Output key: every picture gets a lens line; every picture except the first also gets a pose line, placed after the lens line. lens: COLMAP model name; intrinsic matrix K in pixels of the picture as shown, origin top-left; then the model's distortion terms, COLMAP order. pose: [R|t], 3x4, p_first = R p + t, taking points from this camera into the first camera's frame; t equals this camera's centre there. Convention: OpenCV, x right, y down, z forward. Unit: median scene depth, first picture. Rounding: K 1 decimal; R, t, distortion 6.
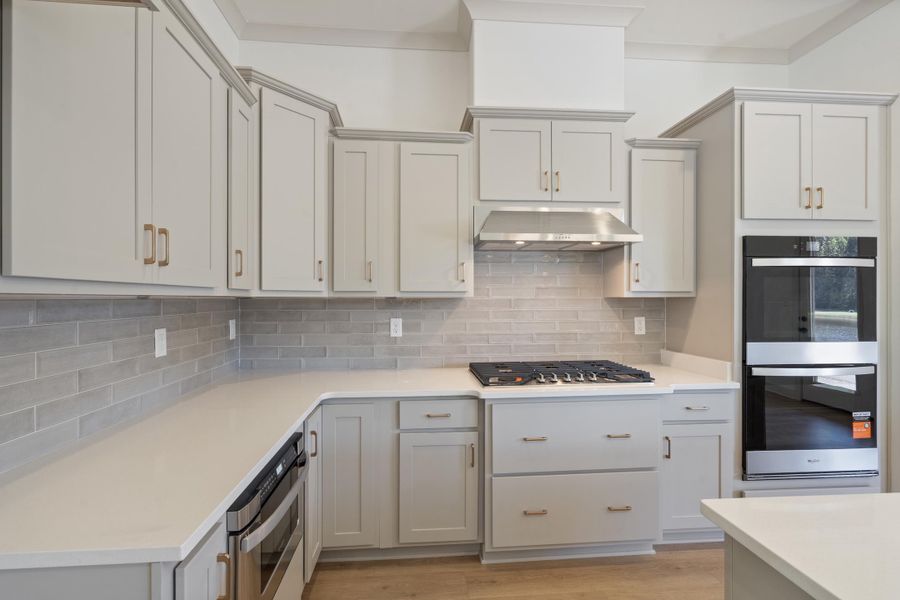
lens RADIAL K [[426.5, 0, 446.8], [0, 426.5, 297.4], [0, 0, 1]] dist [-0.002147, 0.000552]
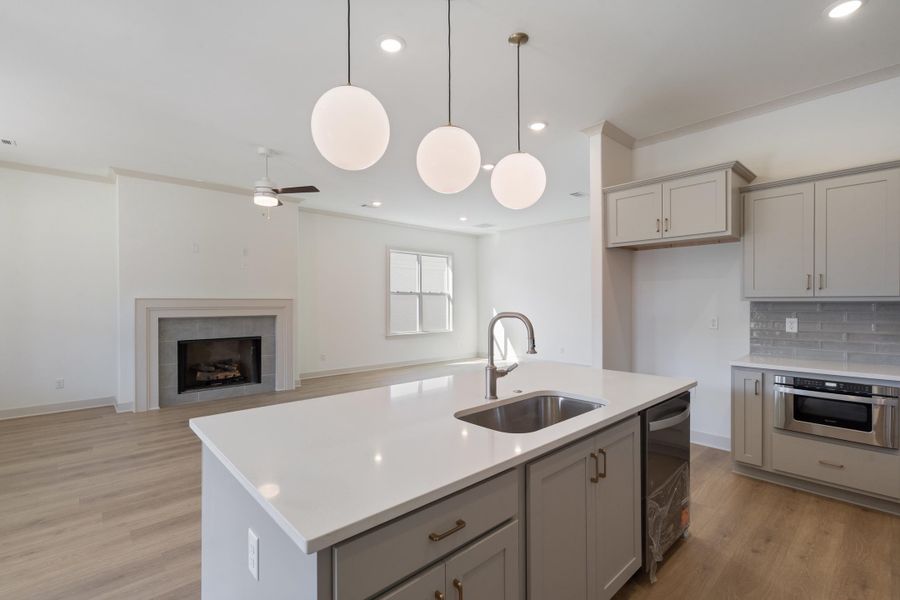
lens RADIAL K [[409.8, 0, 440.6], [0, 409.8, 303.7], [0, 0, 1]] dist [-0.002085, 0.001084]
pose [[-0.796456, 0.006748, -0.604659, 1.371942], [0.002575, 0.999967, 0.007768, -0.004896], [0.604691, 0.004629, -0.796447, 0.870962]]
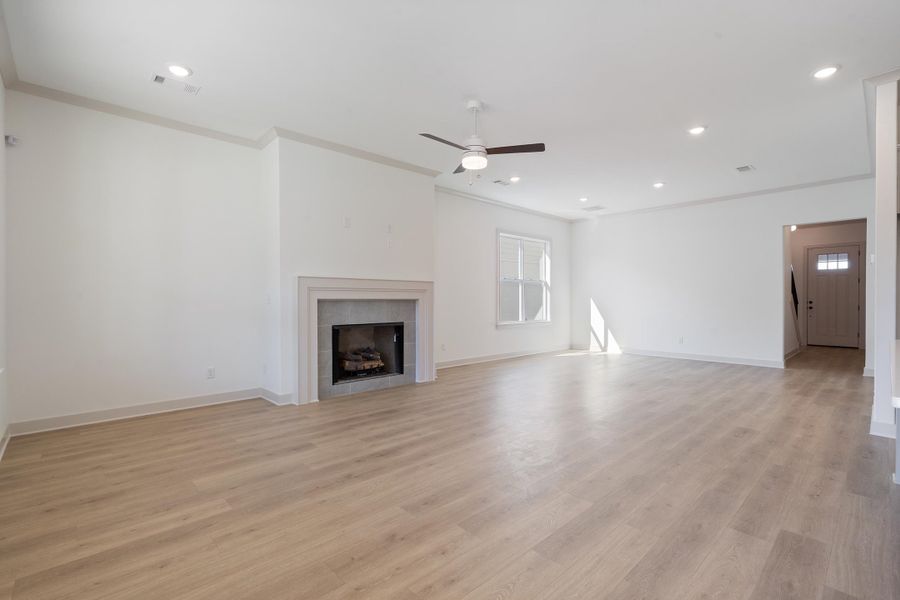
lens RADIAL K [[409.8, 0, 440.6], [0, 409.8, 303.7], [0, 0, 1]] dist [-0.002085, 0.001084]
pose [[-0.786375, 0.008632, -0.617689, 2.023992], [0.000880, 0.999917, 0.012854, 0.085566], [0.617749, 0.009564, -0.786317, 0.071678]]
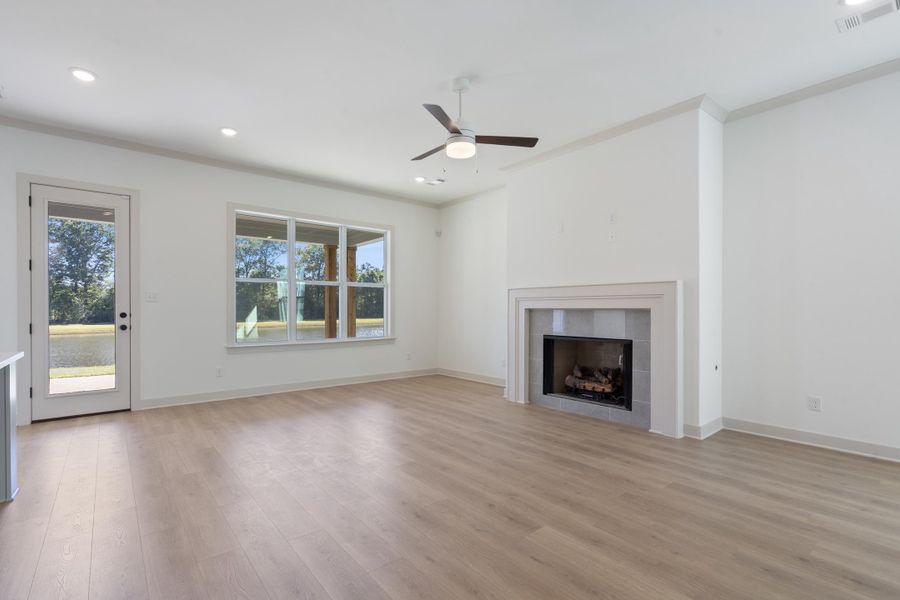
lens RADIAL K [[409.8, 0, 440.6], [0, 409.8, 303.7], [0, 0, 1]] dist [-0.002085, 0.001084]
pose [[-0.563948, 0.012302, 0.825719, -0.321833], [0.002263, 0.999908, -0.013352, 0.091058], [-0.825807, -0.005661, -0.563924, -0.297945]]
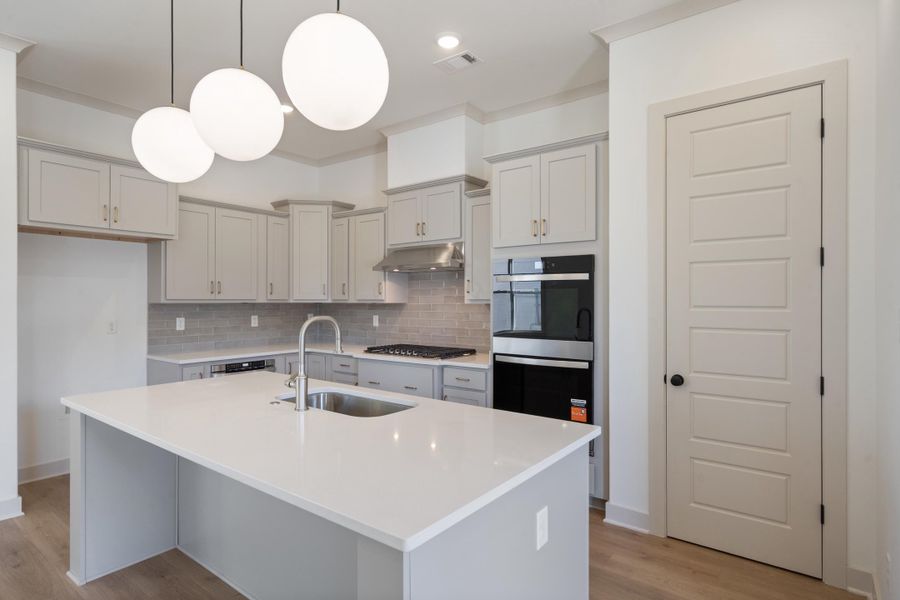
lens RADIAL K [[483.2, 0, 443.7], [0, 483.2, 302.1], [0, 0, 1]] dist [-0.000484, 0.000187]
pose [[0.742541, 0.003546, -0.669791, 1.604683], [-0.002902, 0.999994, 0.002077, -0.010071], [0.669794, 0.000402, 0.742546, -0.279094]]
